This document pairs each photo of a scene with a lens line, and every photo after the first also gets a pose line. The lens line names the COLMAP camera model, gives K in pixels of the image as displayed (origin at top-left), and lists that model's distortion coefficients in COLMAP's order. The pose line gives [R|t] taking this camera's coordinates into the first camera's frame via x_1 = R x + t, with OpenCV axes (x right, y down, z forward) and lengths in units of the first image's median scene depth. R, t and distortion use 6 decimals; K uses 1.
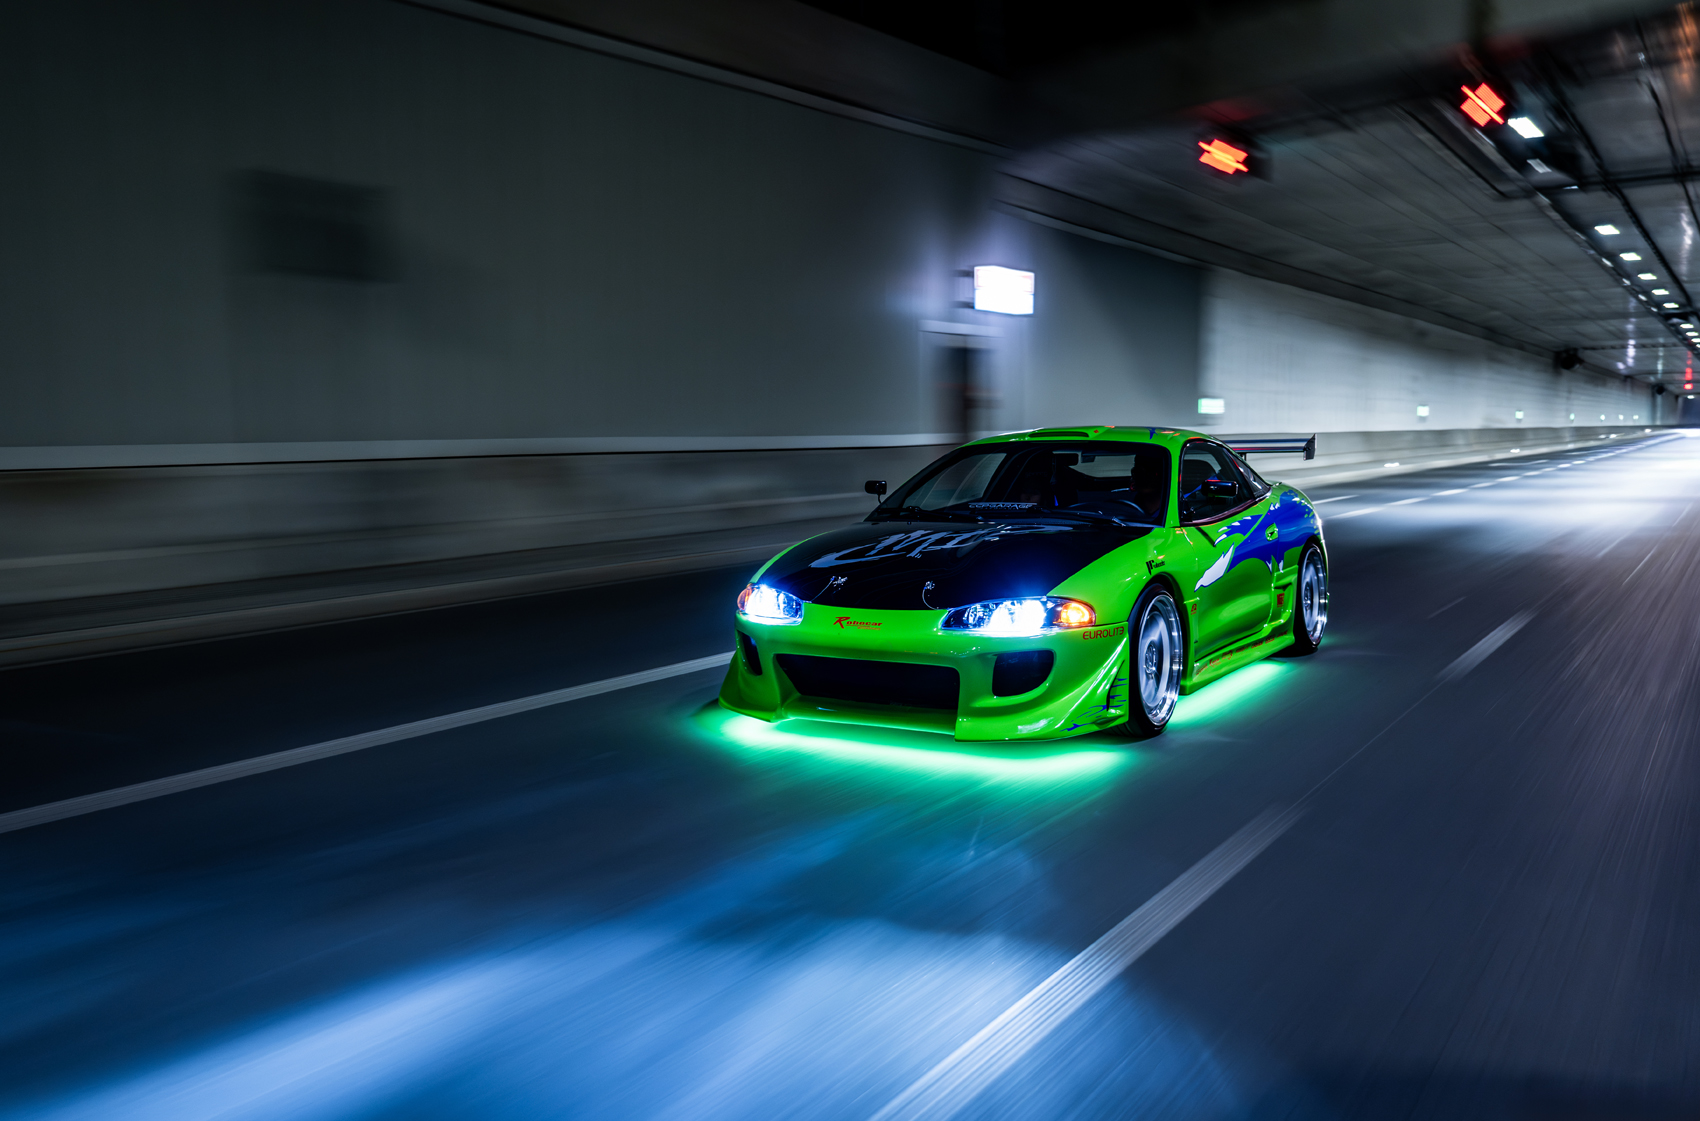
lens RADIAL K [[1367.4, 0, 850.0], [0, 1367.4, 560.5], [0, 0, 1]] dist [0.003801, 0.001342]
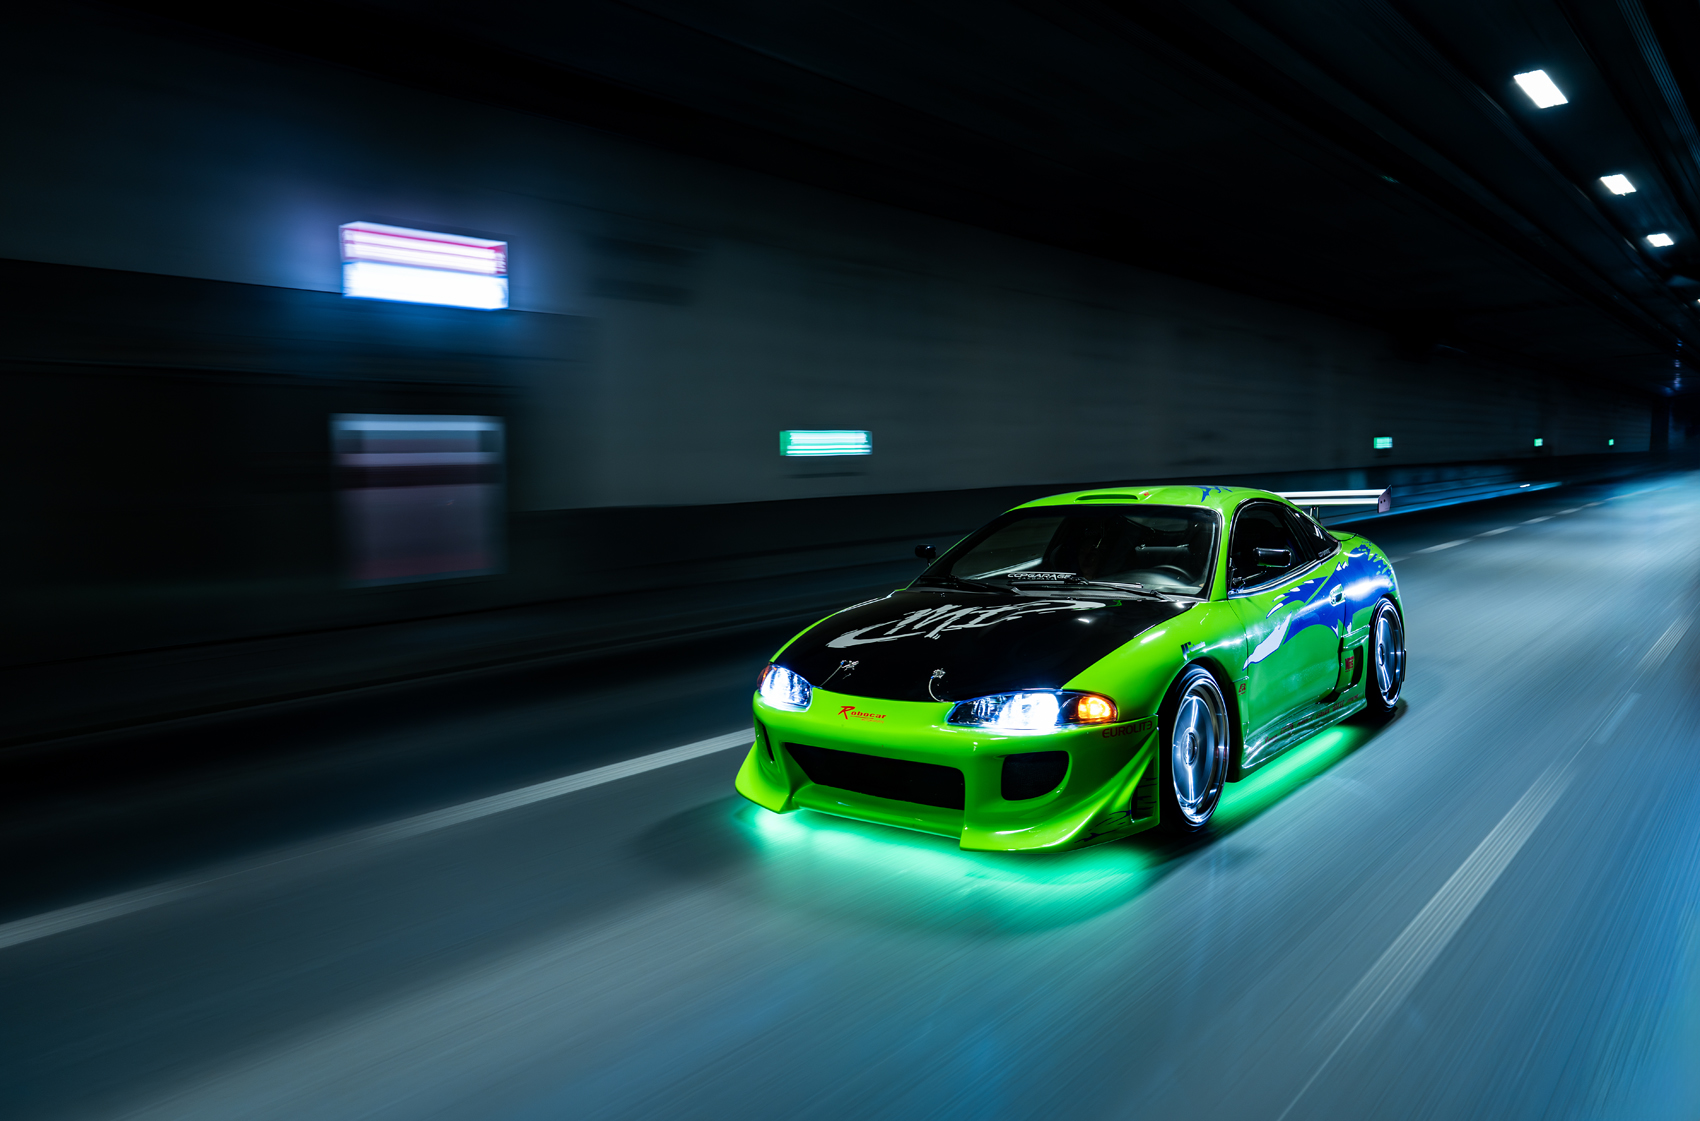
lens RADIAL K [[1165.8, 0, 850.0], [0, 1165.8, 560.5], [0, 0, 1]] dist [-0.005331, -0.000382]
pose [[0.992752, -0.014047, -0.119359, 0.087528], [0.011210, 0.999639, -0.024408, -0.036883], [0.119659, 0.022893, 0.992551, 0.196254]]
